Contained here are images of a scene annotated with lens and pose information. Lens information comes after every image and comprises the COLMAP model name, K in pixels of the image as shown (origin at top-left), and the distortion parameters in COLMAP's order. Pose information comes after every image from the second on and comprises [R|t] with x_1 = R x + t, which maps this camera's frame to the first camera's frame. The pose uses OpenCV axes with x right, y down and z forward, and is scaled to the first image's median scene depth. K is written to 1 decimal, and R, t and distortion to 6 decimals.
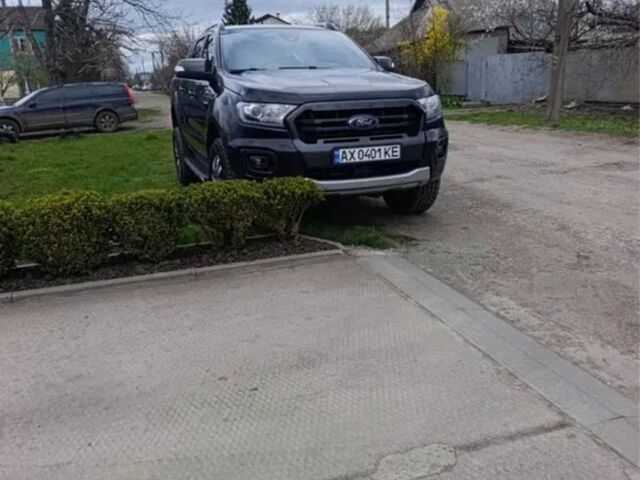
lens RADIAL K [[597.5, 0, 319.3], [0, 597.5, 238.9], [0, 0, 1]] dist [0.039115, 0.000000]
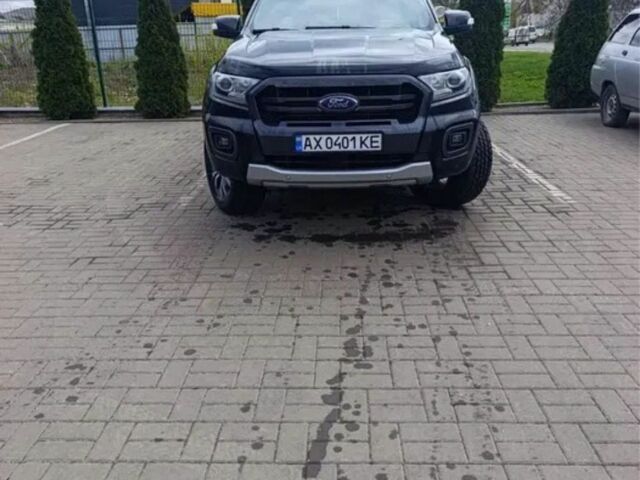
lens RADIAL K [[597.5, 0, 318.9], [0, 597.5, 241.7], [0, 0, 1]] dist [0.039115, 0.000000]
pose [[0.929544, 0.136297, -0.342594, 0.355982], [-0.101541, 0.987867, 0.117505, -0.100601], [0.354453, -0.074439, 0.932106, 0.208099]]
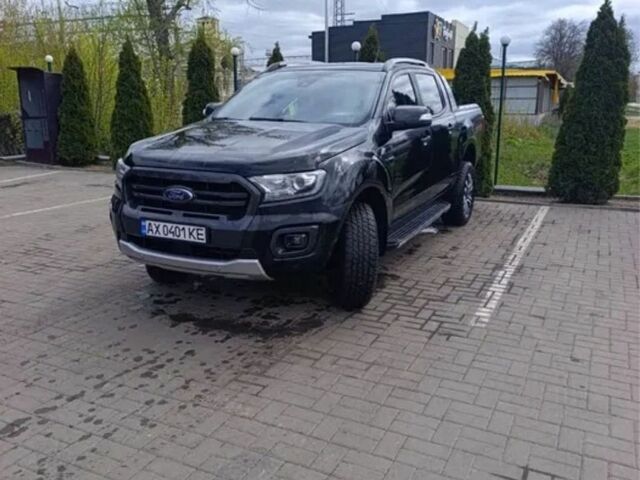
lens RADIAL K [[597.5, 0, 314.0], [0, 597.5, 237.2], [0, 0, 1]] dist [0.039115, 0.000000]
pose [[0.698292, 0.206524, -0.685373, 0.826876], [-0.205894, 0.974961, 0.084011, -0.248497], [0.685563, 0.082450, 0.723329, 0.503682]]
